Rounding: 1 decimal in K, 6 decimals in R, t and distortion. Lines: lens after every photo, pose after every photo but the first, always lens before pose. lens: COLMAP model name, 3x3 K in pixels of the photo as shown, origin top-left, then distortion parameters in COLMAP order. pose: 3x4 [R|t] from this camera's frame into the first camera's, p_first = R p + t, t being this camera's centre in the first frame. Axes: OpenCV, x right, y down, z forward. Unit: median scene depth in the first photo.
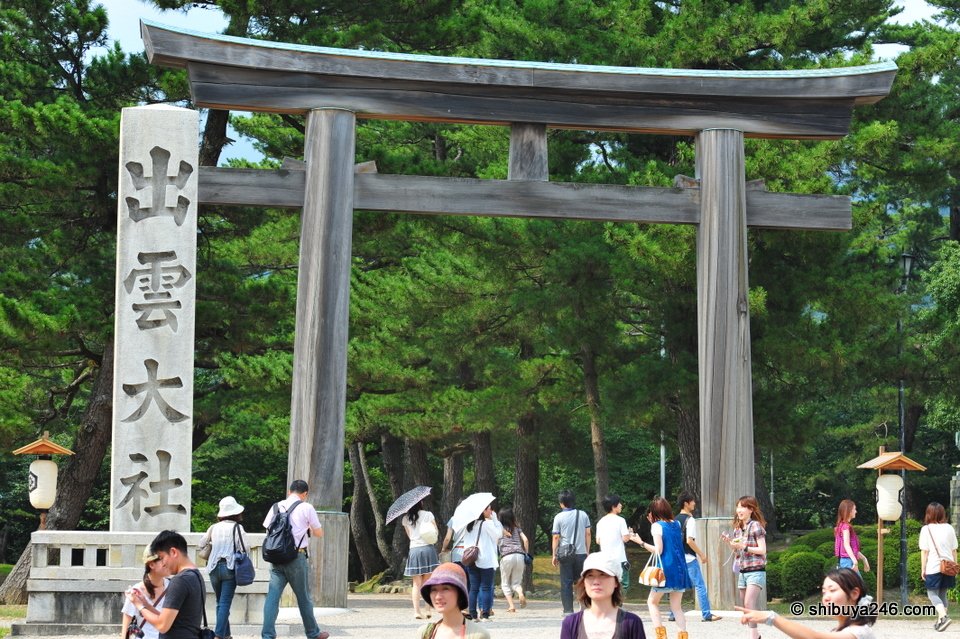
lens RADIAL K [[2271.7, 0, 480.0], [0, 2271.7, 319.5], [0, 0, 1]] dist [-0.043263, -0.195291]
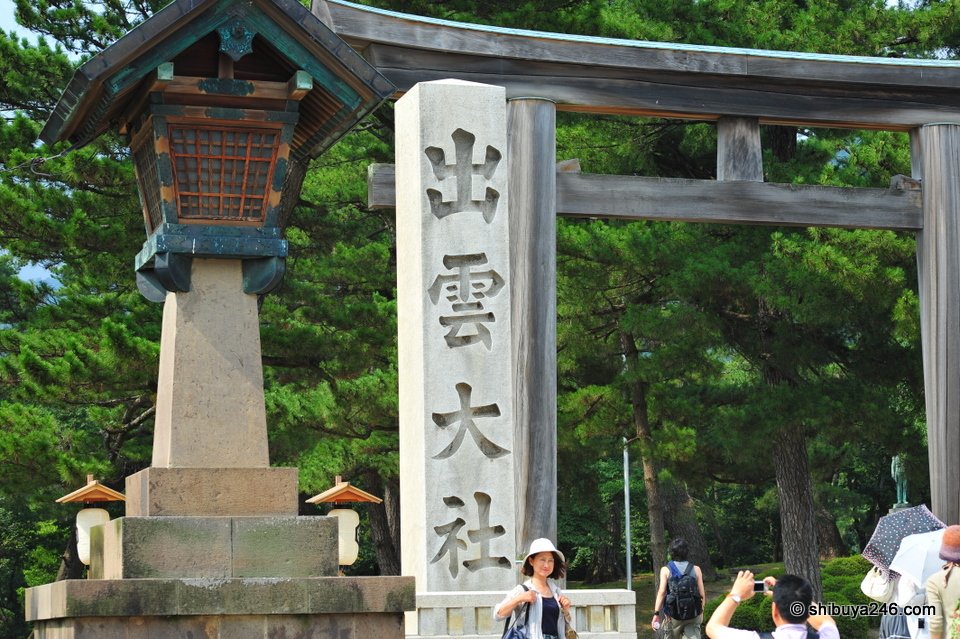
lens RADIAL K [[2271.7, 0, 480.0], [0, 2271.7, 319.5], [0, 0, 1]] dist [-0.043263, -0.195291]
pose [[0.992876, -0.010455, 0.118694, -0.190790], [0.012631, 0.999765, -0.017596, 0.007238], [-0.118483, 0.018970, 0.992775, 0.137744]]
